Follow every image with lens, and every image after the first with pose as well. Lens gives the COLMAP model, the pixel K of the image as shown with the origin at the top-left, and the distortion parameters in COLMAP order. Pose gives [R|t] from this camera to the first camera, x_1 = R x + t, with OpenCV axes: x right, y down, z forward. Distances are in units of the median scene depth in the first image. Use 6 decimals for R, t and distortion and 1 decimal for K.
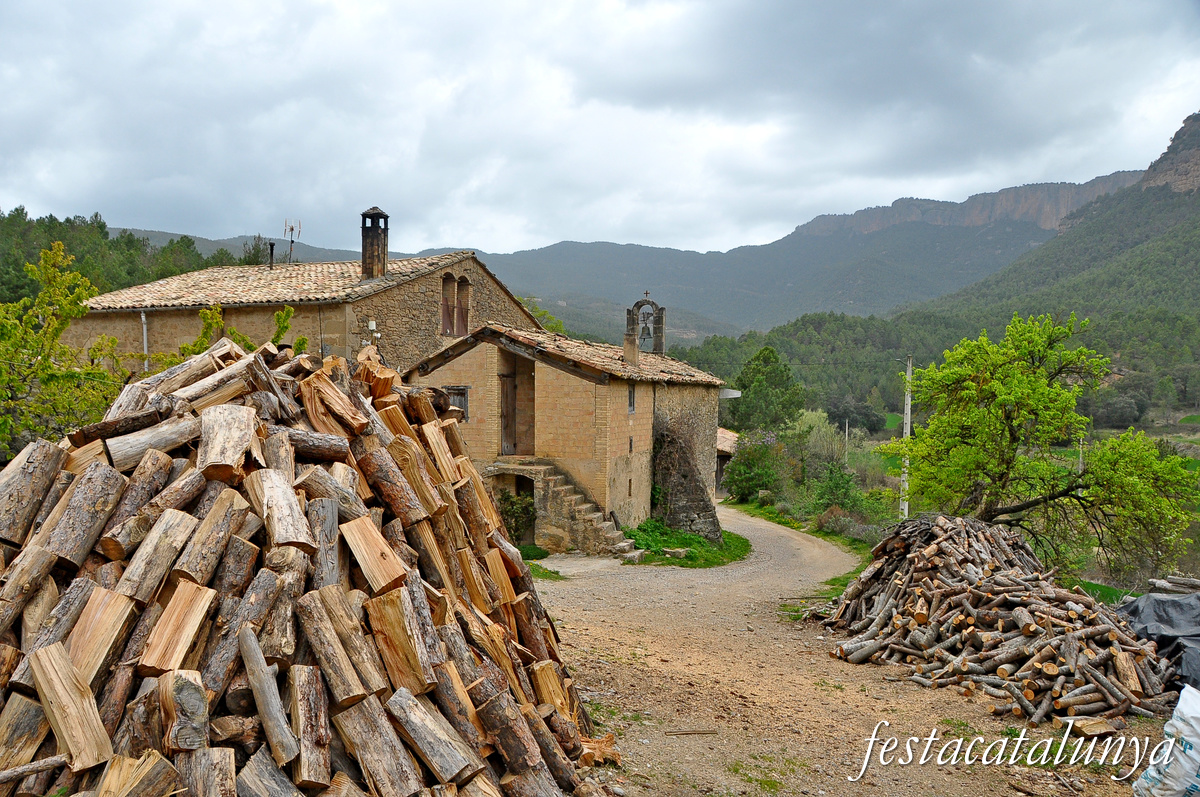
lens RADIAL K [[922.8, 0, 599.2], [0, 922.8, 431.0], [0, 0, 1]] dist [-0.161896, 0.138947]
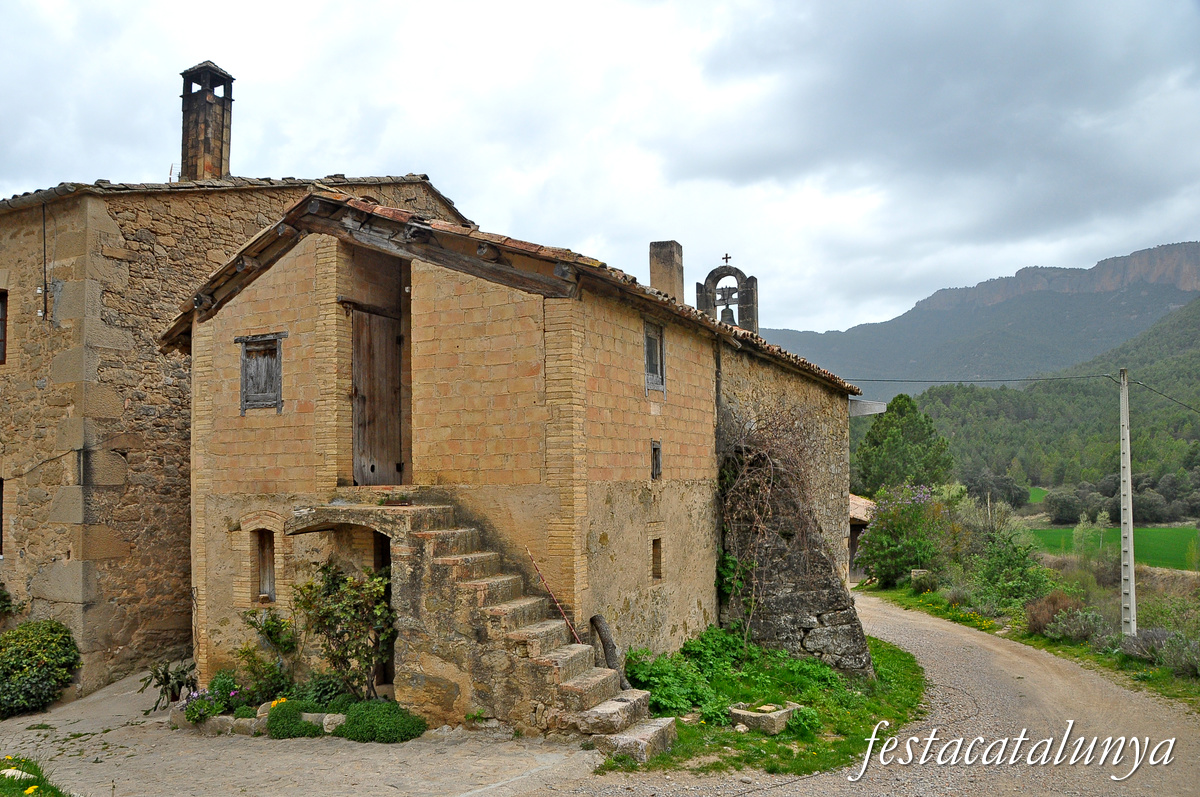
lens RADIAL K [[922.8, 0, 599.2], [0, 922.8, 431.0], [0, 0, 1]] dist [-0.161896, 0.138947]
pose [[0.991028, -0.029900, -0.130268, 0.060767], [0.017496, 0.995290, -0.095349, 0.039549], [0.132506, 0.092214, 0.986883, 0.526570]]
